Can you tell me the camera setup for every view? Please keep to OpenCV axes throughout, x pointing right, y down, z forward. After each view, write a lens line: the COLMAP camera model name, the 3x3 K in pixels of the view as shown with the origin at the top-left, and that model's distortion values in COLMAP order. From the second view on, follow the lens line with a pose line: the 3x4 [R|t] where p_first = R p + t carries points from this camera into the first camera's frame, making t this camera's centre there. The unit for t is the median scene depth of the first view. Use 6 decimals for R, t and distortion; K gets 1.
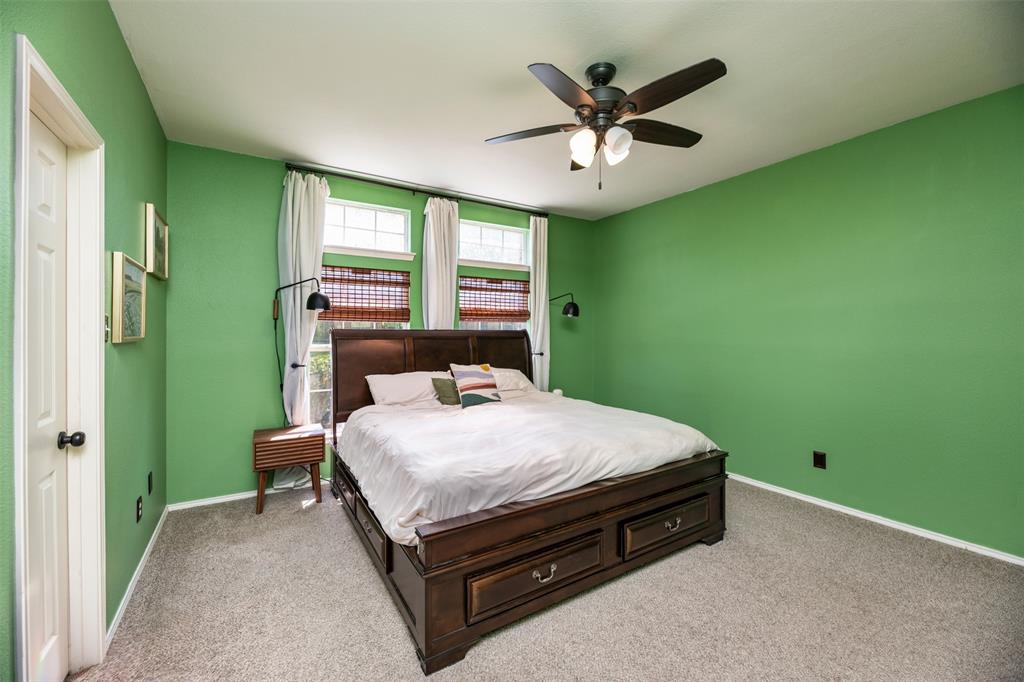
lens RADIAL K [[415.1, 0, 510.0], [0, 415.1, 336.5], [0, 0, 1]] dist [-0.005292, -0.000570]
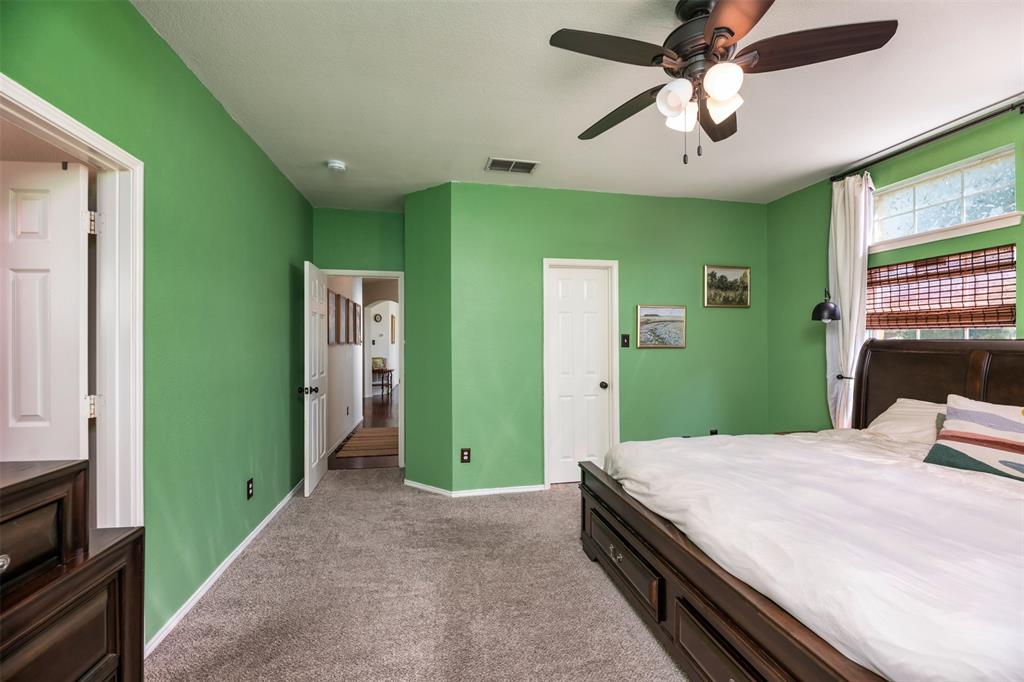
lens RADIAL K [[415.1, 0, 511.0], [0, 415.1, 341.9], [0, 0, 1]] dist [-0.005292, -0.000570]
pose [[-0.348347, 0.001461, -0.937364, 0.629851], [-0.004606, 0.999984, 0.003270, -0.011781], [0.937354, 0.005456, -0.348335, 0.562233]]
